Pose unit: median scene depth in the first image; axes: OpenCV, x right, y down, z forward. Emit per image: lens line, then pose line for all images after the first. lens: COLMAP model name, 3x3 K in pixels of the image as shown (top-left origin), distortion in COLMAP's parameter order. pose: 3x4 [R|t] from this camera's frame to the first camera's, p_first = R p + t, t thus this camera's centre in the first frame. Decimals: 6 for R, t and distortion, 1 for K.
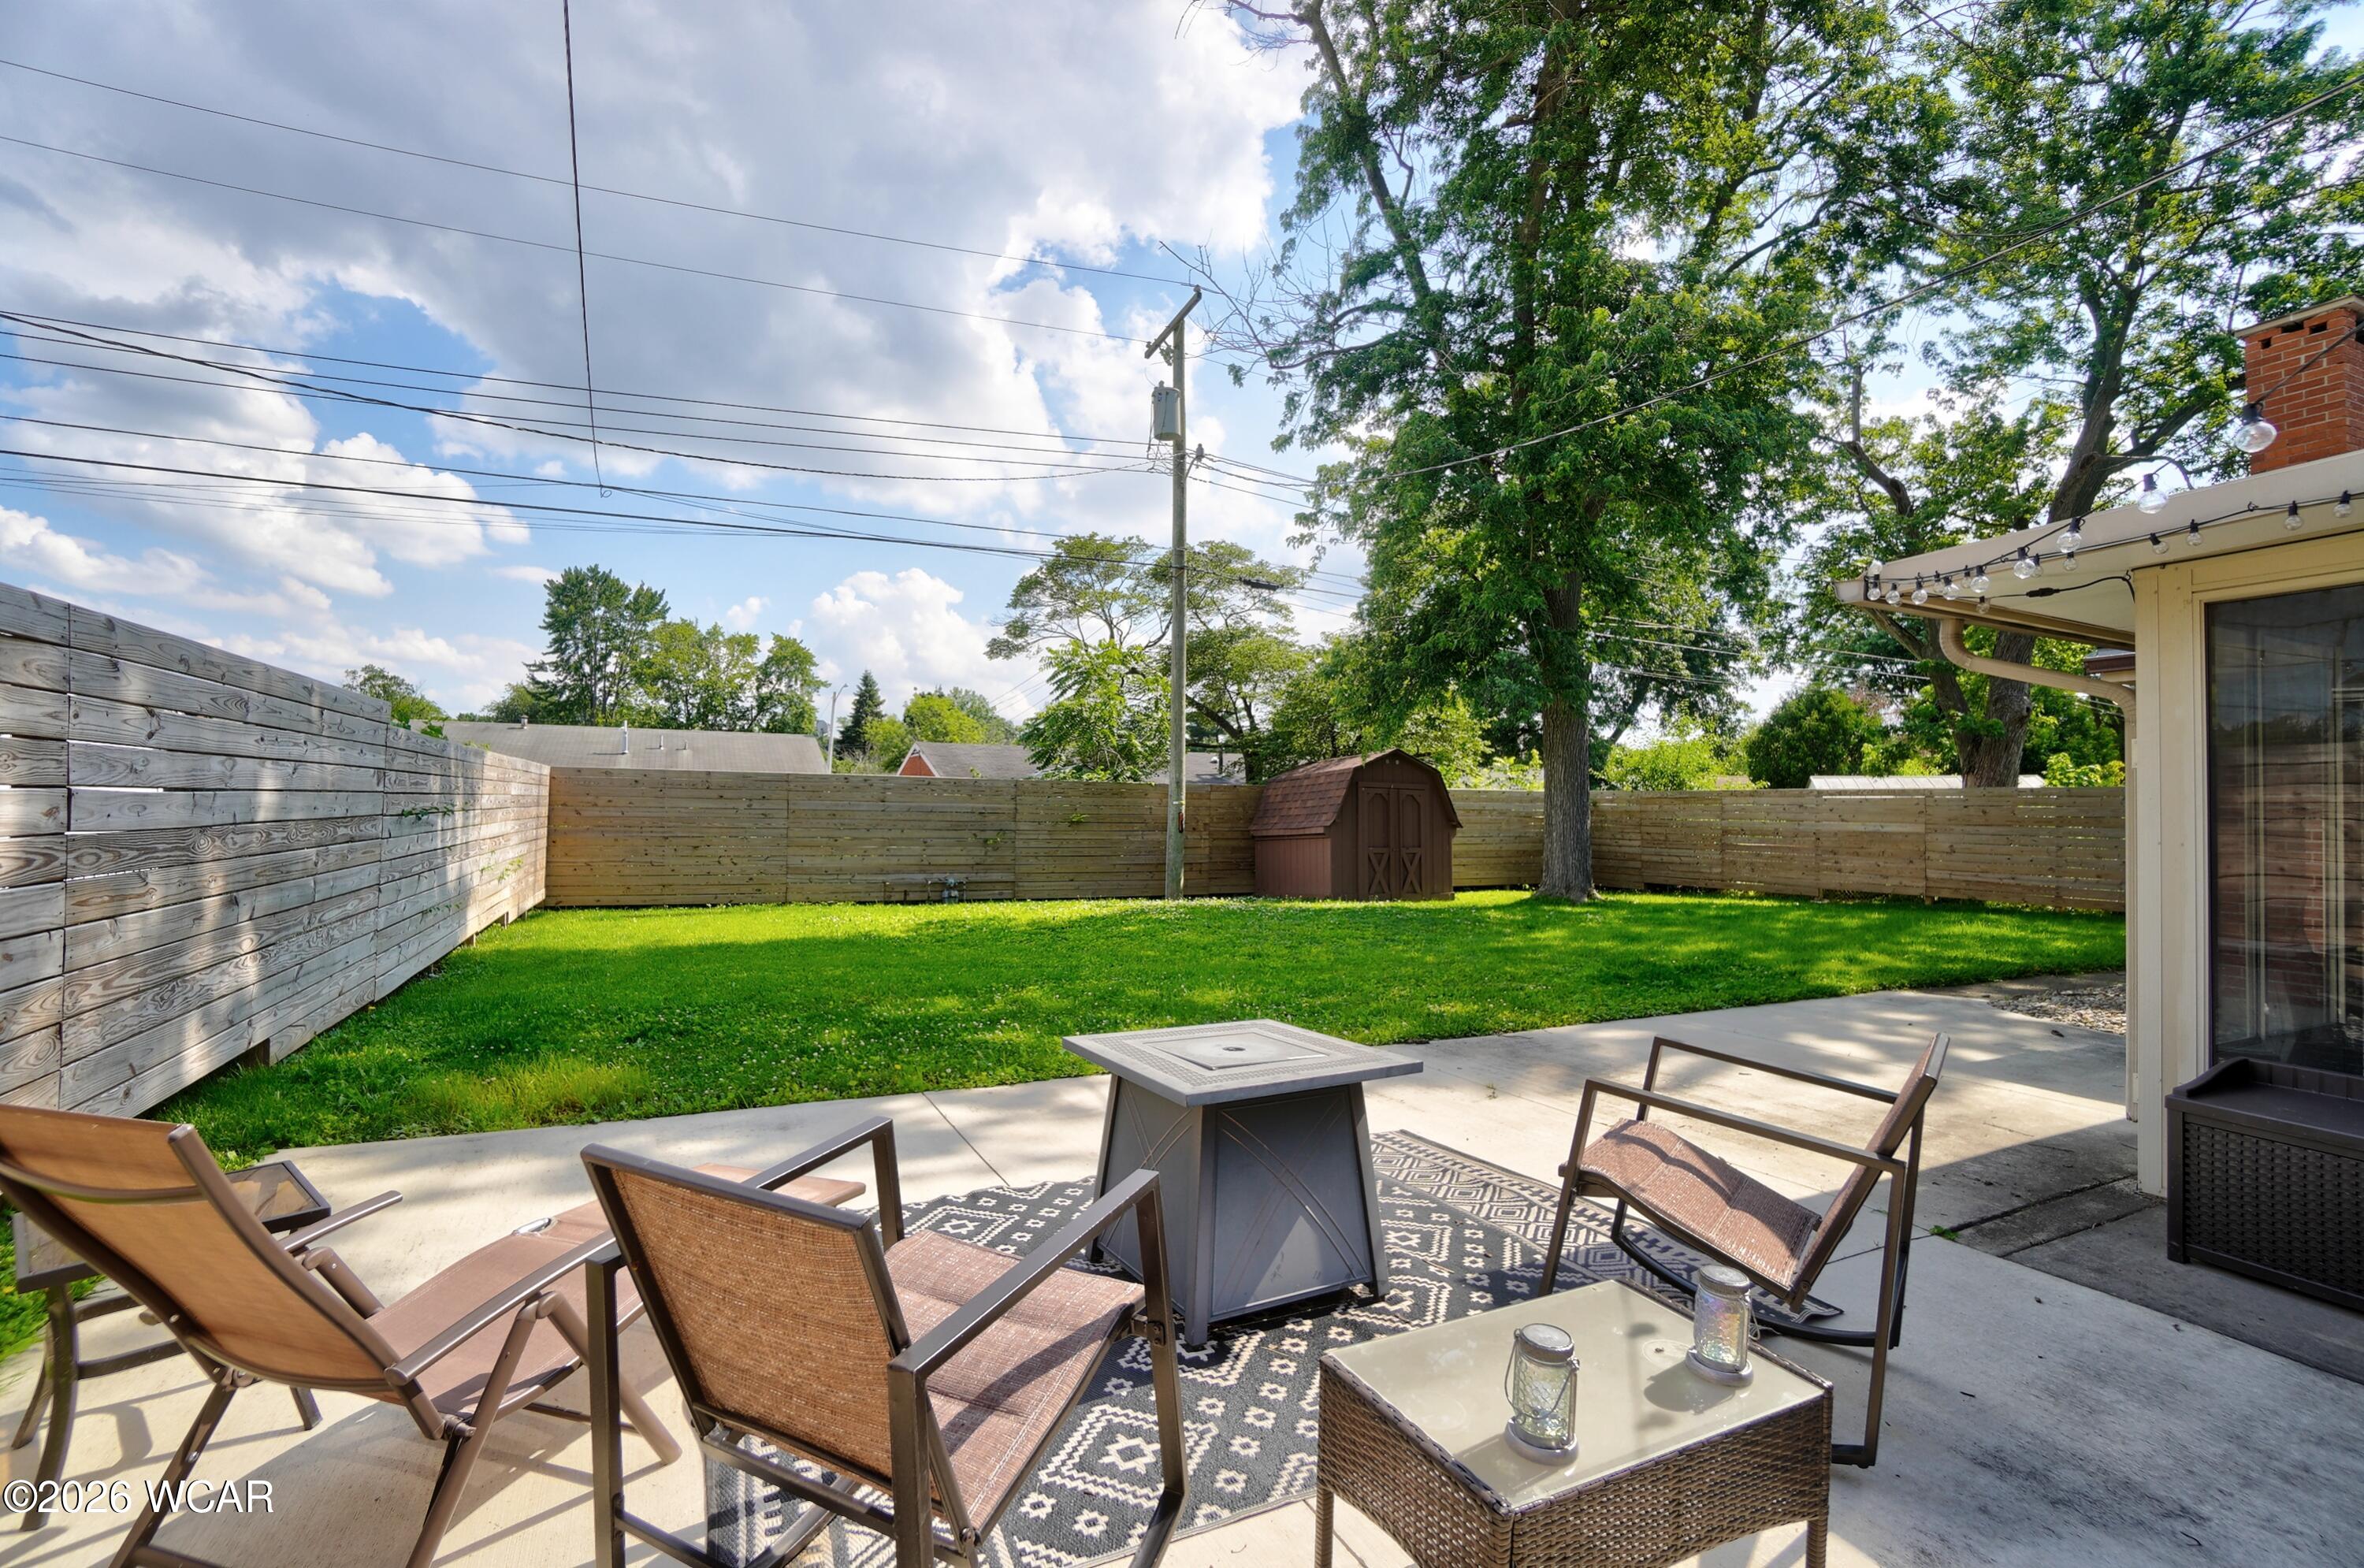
lens RADIAL K [[1033.0, 0, 1186.5], [0, 1033.0, 776.2], [0, 0, 1]] dist [-0.060846, 0.020732]
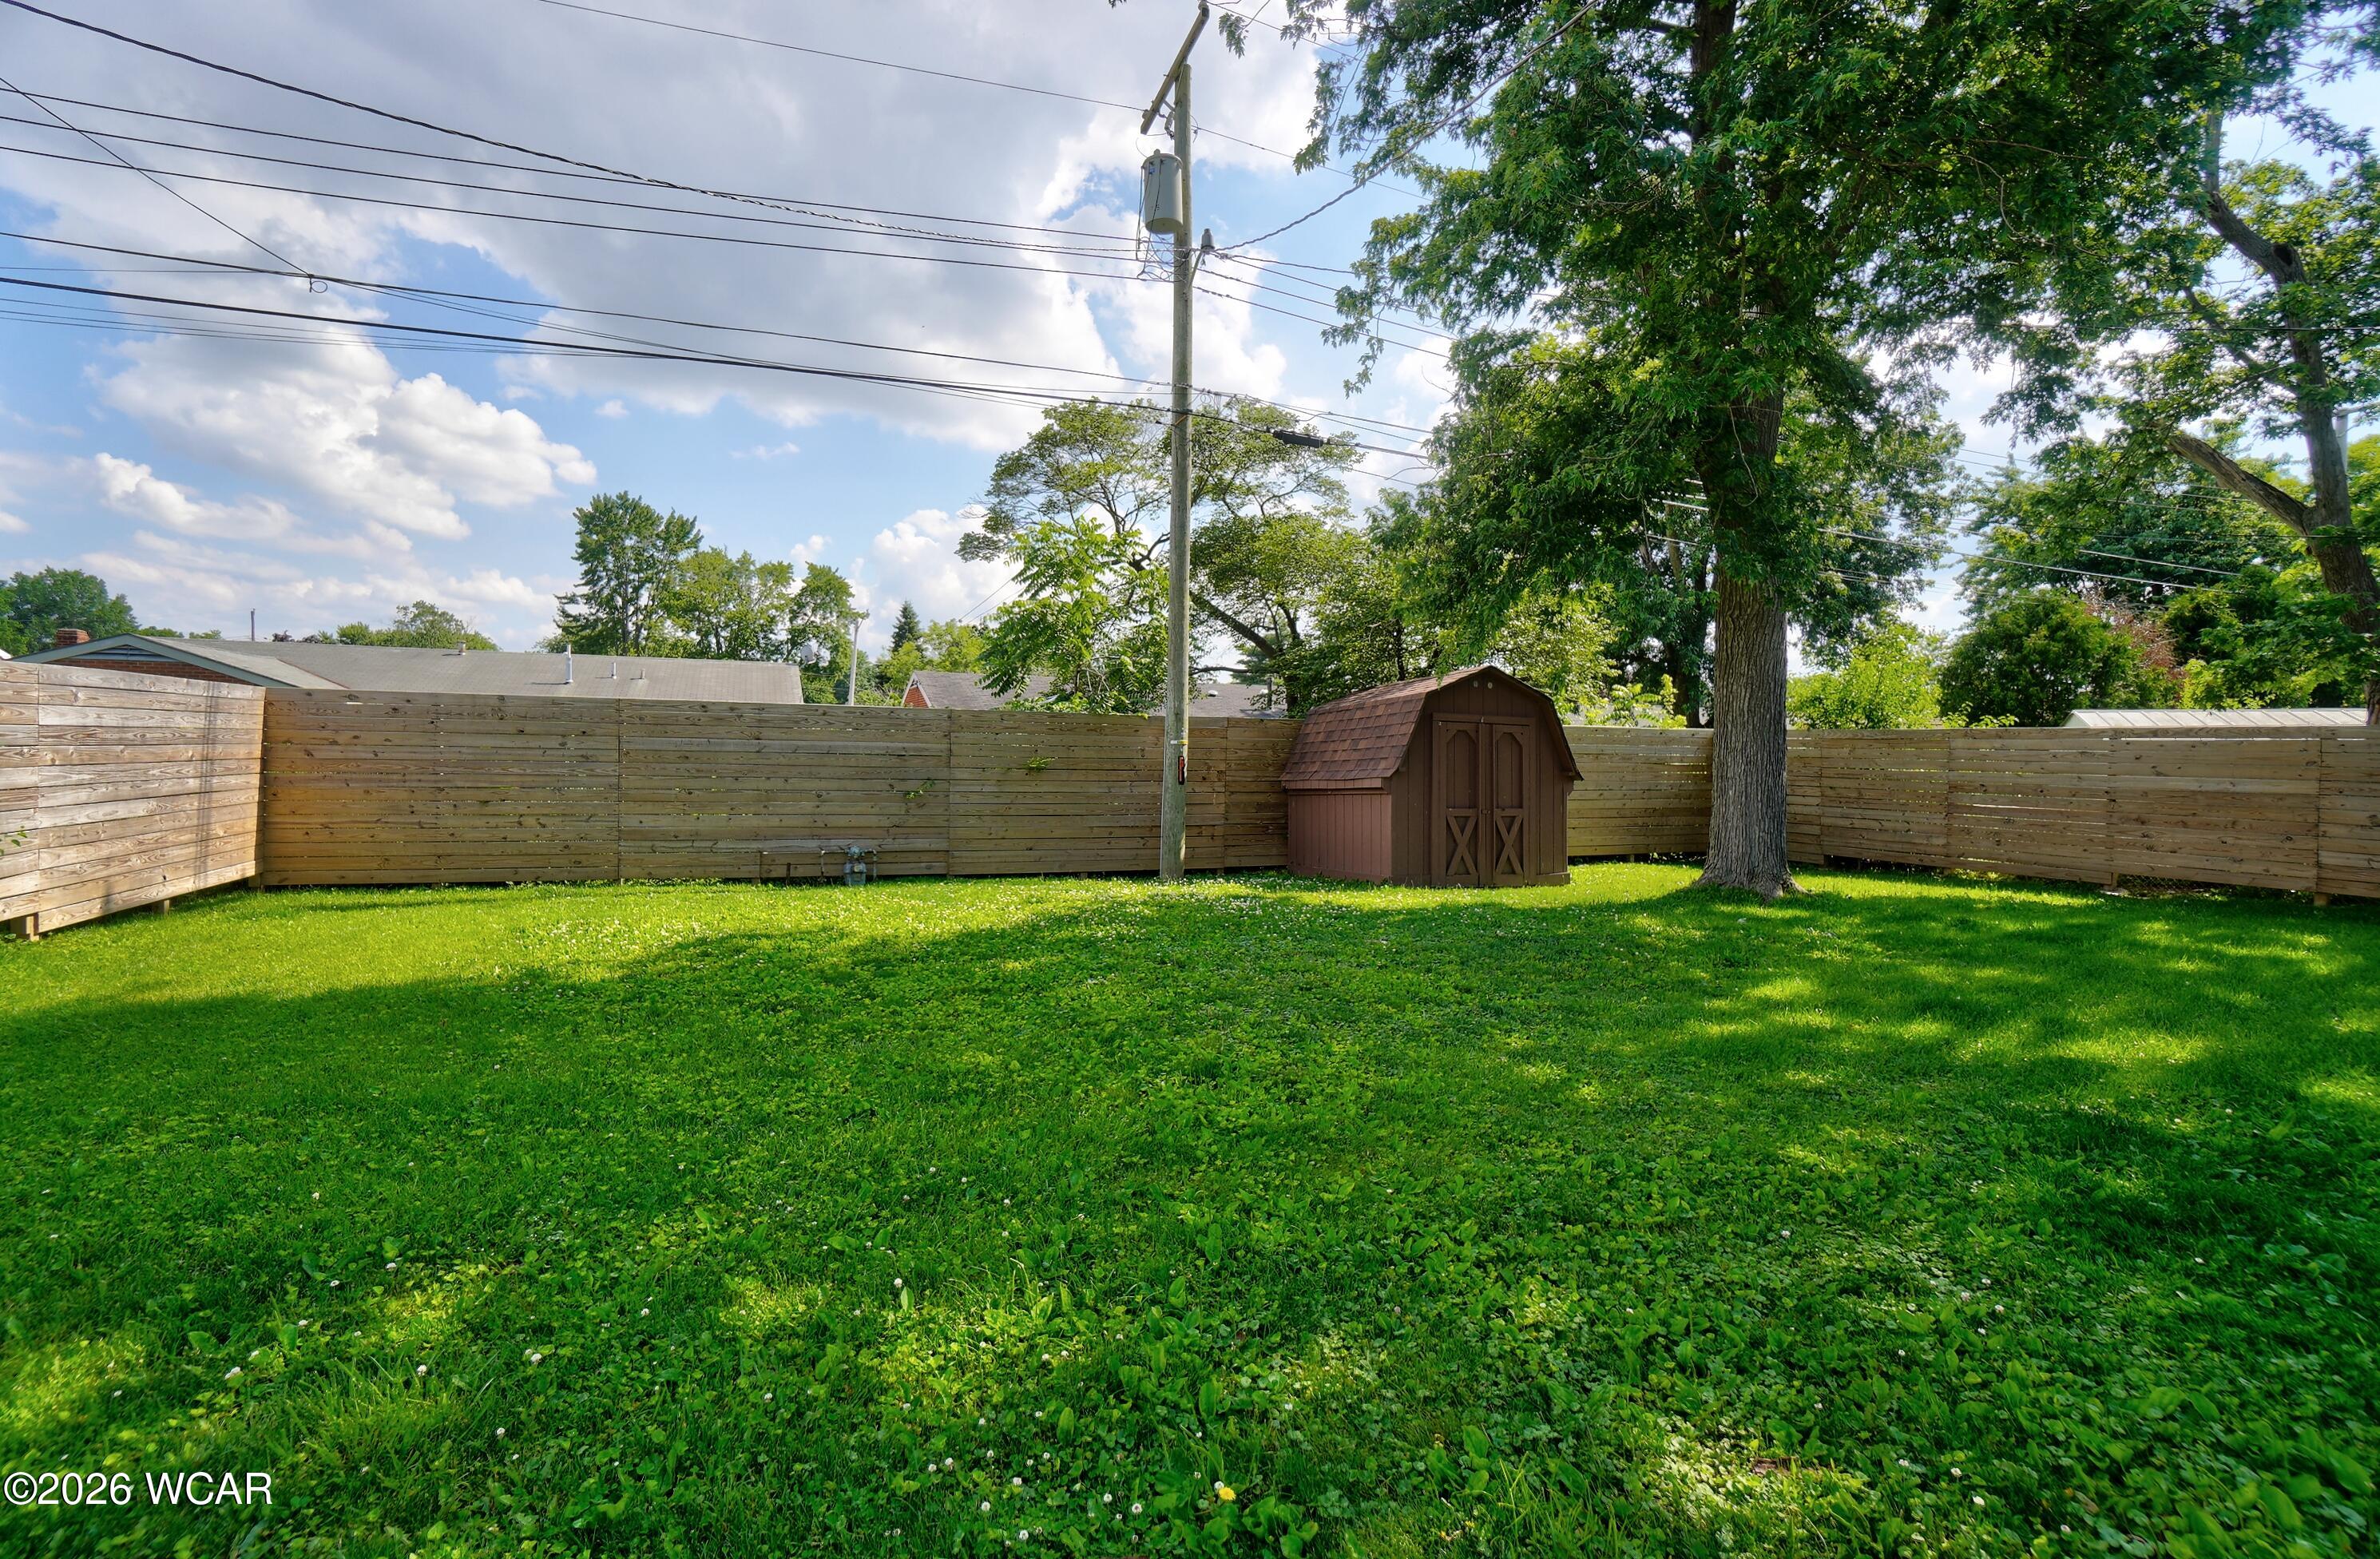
lens RADIAL K [[1032.6, 0, 1192.9], [0, 1032.6, 751.1], [0, 0, 1]] dist [-0.049715, 0.000077]
pose [[0.997990, 0.004945, -0.063173, 0.036064], [-0.002828, 0.999433, 0.033547, 0.005982], [0.063303, -0.033301, 0.997439, 0.217391]]
